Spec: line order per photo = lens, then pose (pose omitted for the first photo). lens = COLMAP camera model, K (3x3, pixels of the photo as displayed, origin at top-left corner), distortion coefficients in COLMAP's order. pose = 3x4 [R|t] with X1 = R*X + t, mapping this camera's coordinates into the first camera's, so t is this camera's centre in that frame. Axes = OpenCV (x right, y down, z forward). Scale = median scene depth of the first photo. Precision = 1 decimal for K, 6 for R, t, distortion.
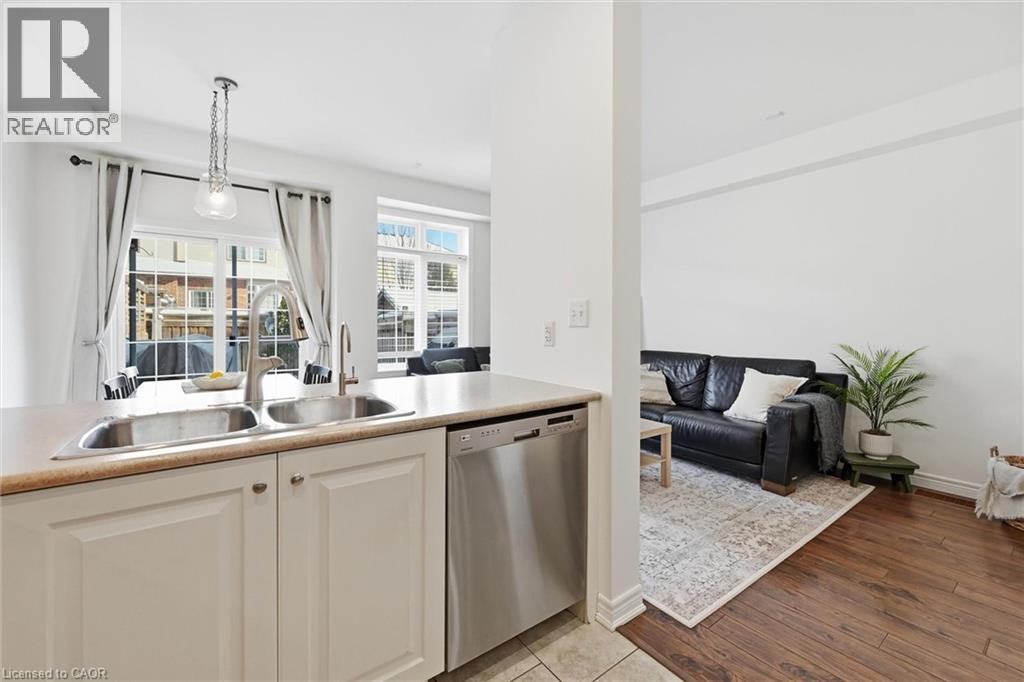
lens RADIAL K [[422.7, 0, 510.8], [0, 422.7, 320.7], [0, 0, 1]] dist [-0.002134, -0.000132]
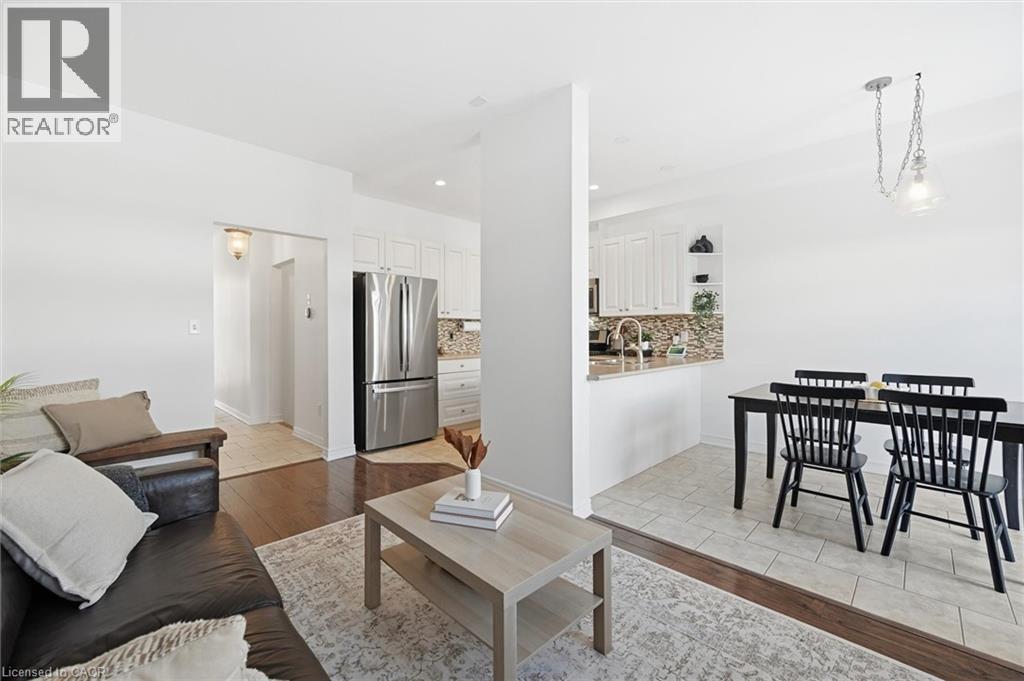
lens RADIAL K [[411.2, 0, 510.6], [0, 411.2, 335.2], [0, 0, 1]] dist [-0.001639, 0.000112]
pose [[-0.987195, -0.000096, -0.159517, 0.265714], [-0.001453, 0.999964, 0.008393, 0.004498], [0.159510, 0.008518, -0.987160, 1.591821]]
